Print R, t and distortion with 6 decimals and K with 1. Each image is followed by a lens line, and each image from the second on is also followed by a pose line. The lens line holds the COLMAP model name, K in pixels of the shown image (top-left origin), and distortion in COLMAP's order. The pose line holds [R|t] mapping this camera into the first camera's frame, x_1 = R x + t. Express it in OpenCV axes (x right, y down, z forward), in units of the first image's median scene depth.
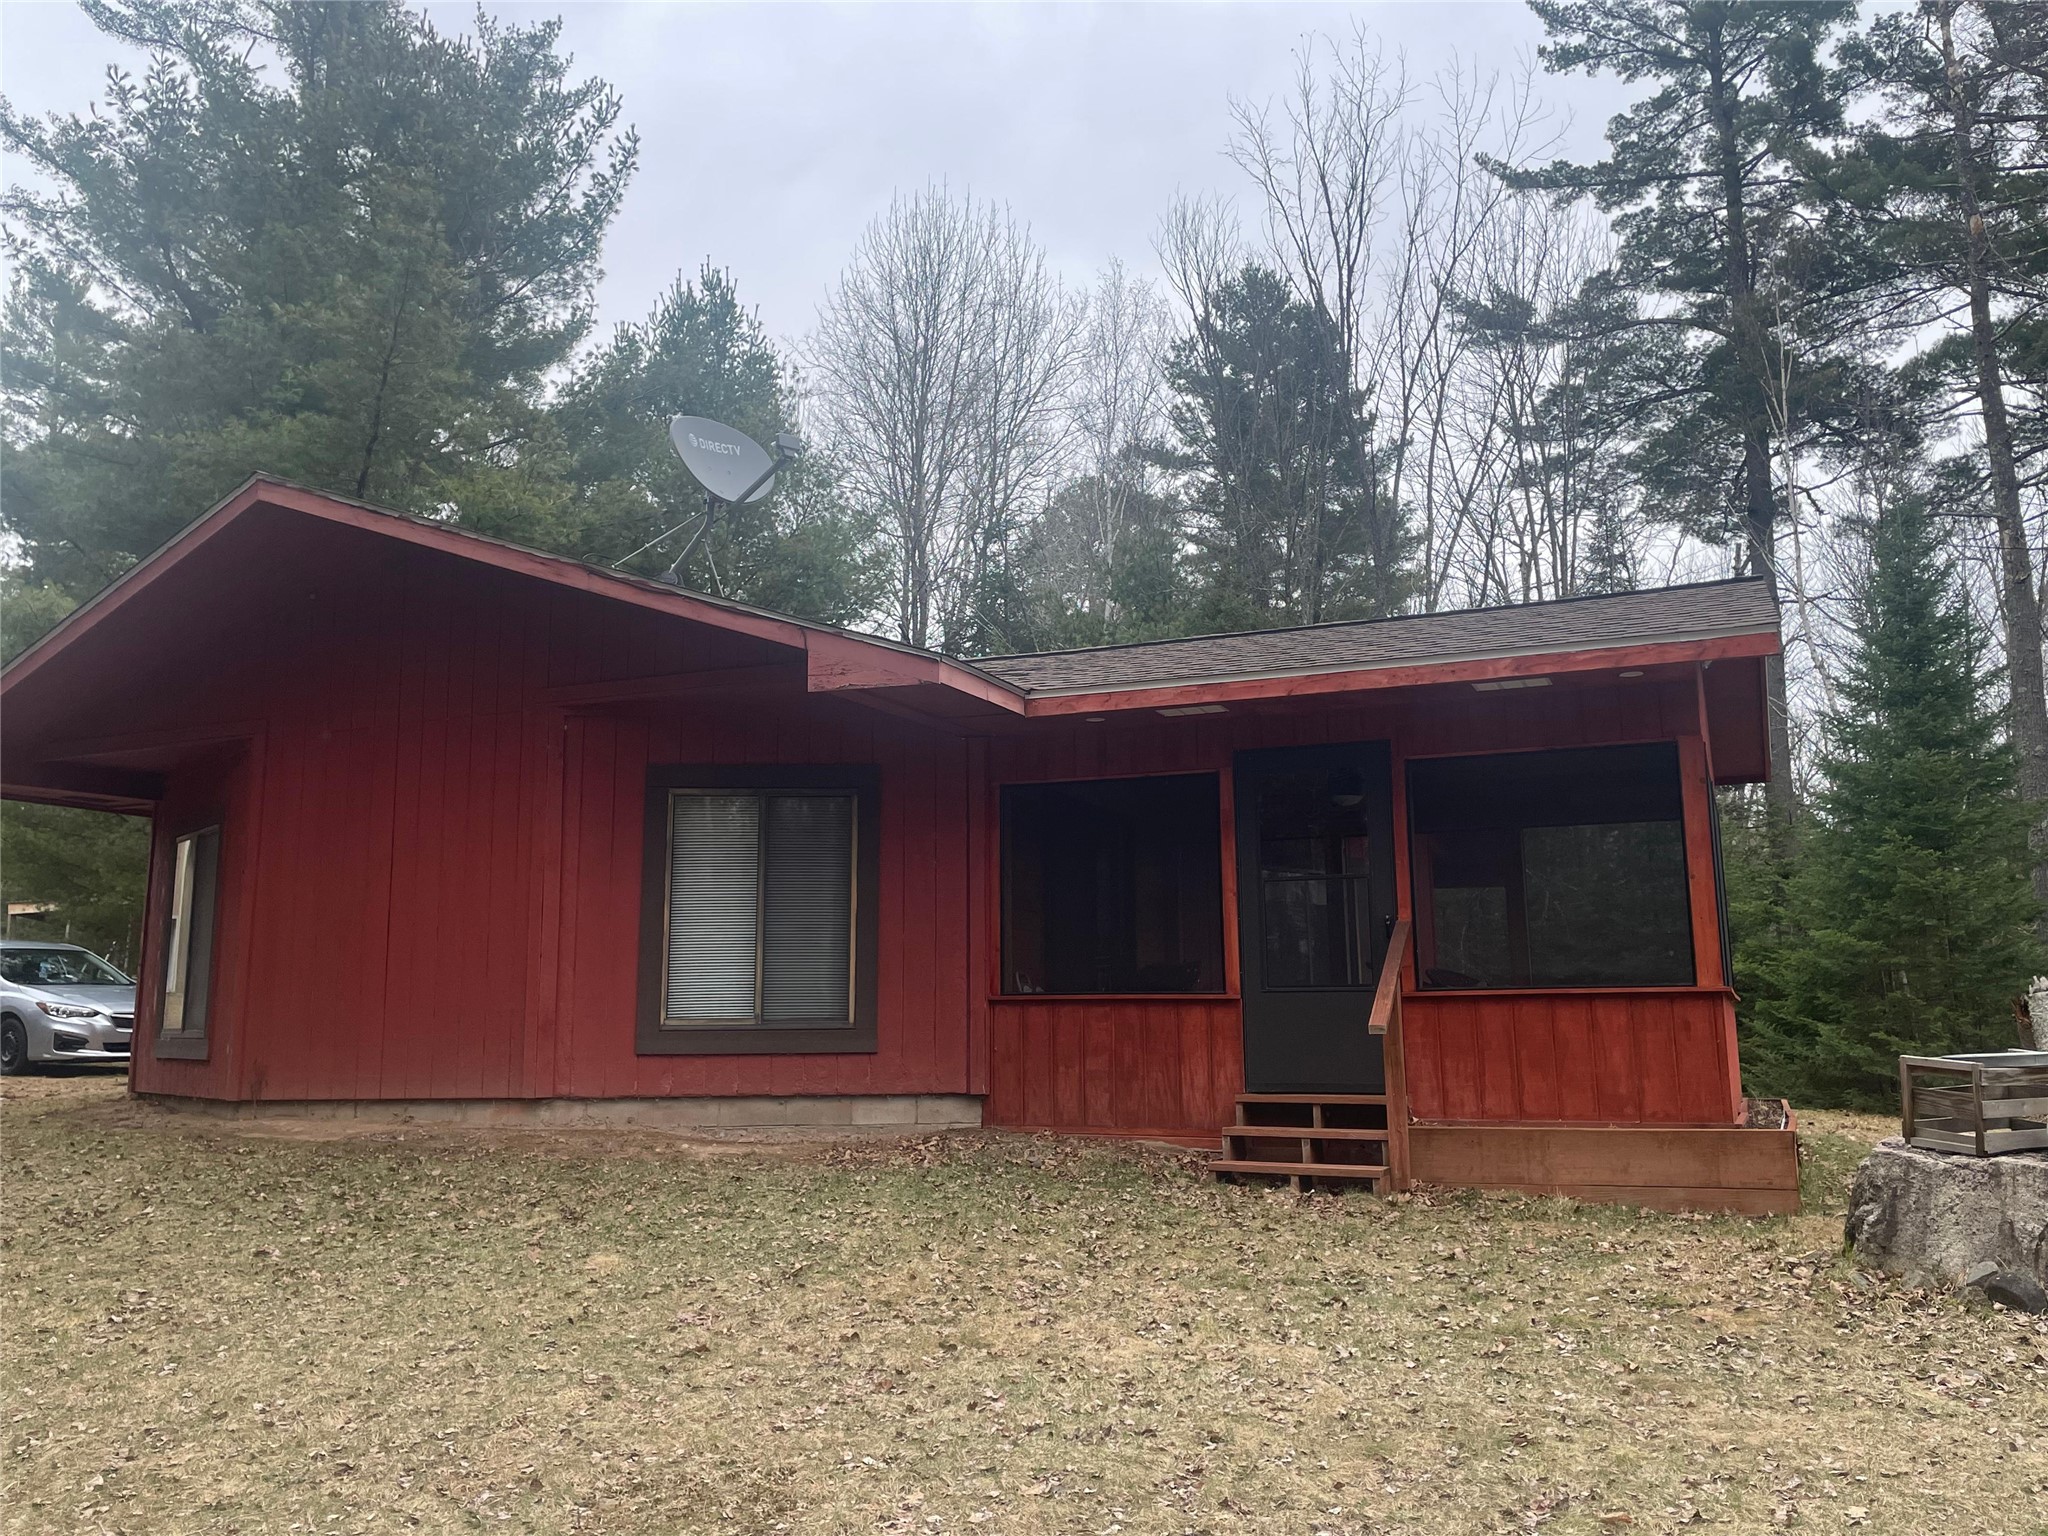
lens RADIAL K [[1659.6, 0, 1016.4], [0, 1659.6, 768.3], [0, 0, 1]] dist [0.016471, 0.003310]
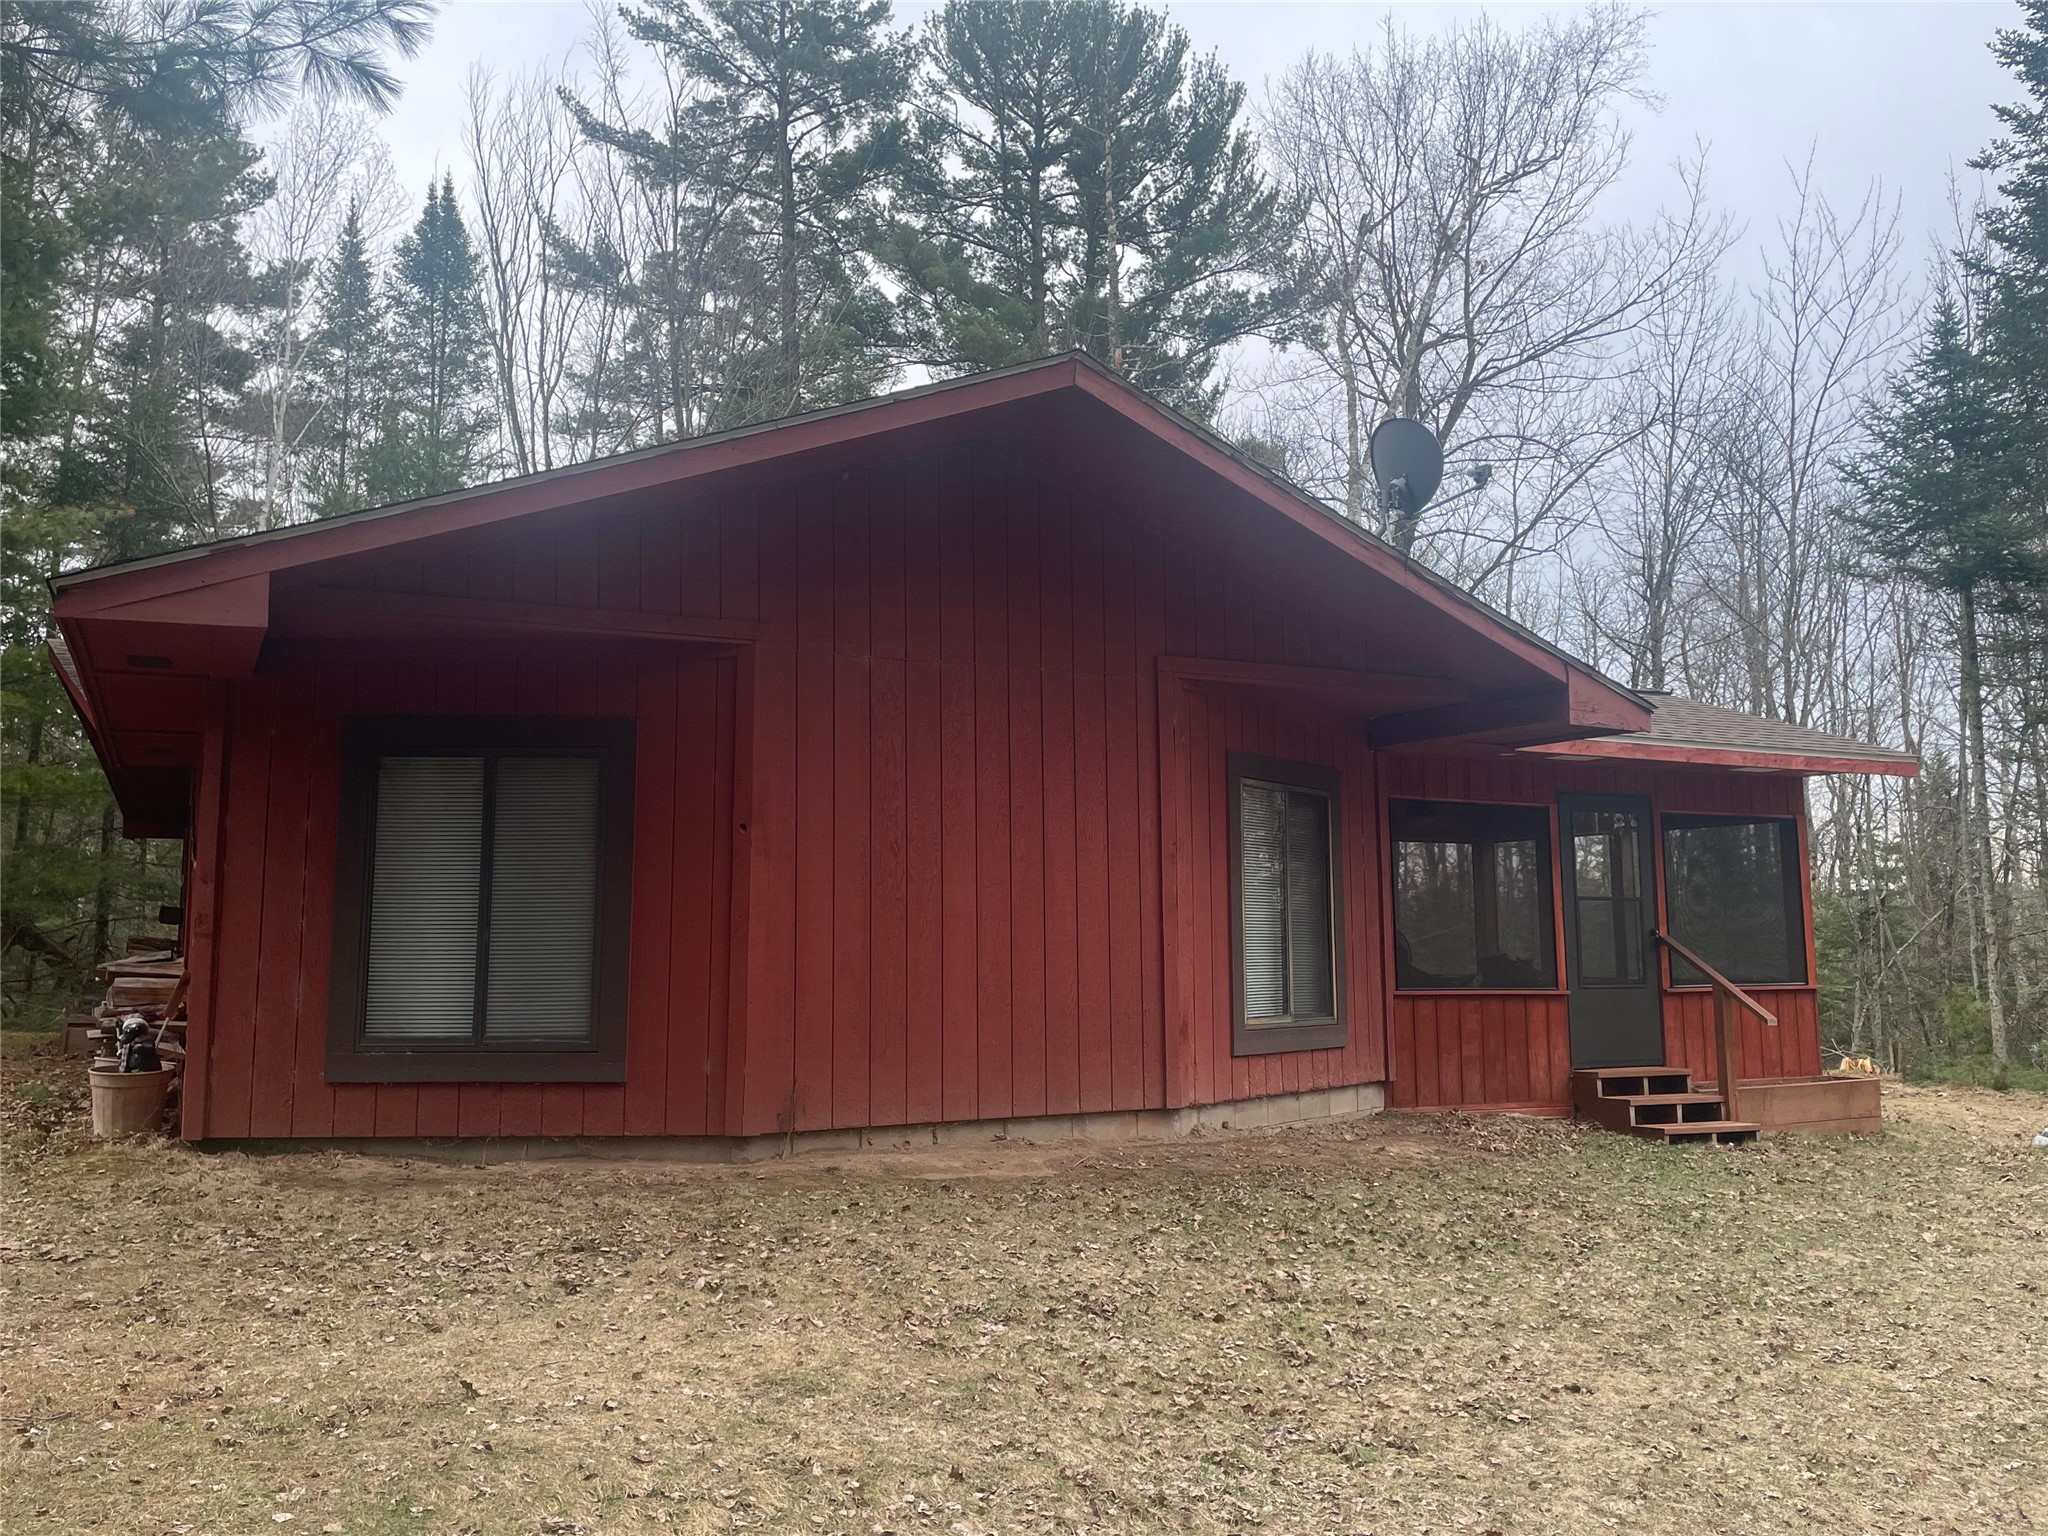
lens RADIAL K [[1659.6, 0, 1017.8], [0, 1659.6, 763.7], [0, 0, 1]] dist [0.016471, 0.003310]
pose [[0.651368, 0.090748, 0.753315, -1.051780], [-0.121939, 0.992437, -0.014117, 0.035251], [-0.748899, -0.082663, 0.657508, 0.493317]]
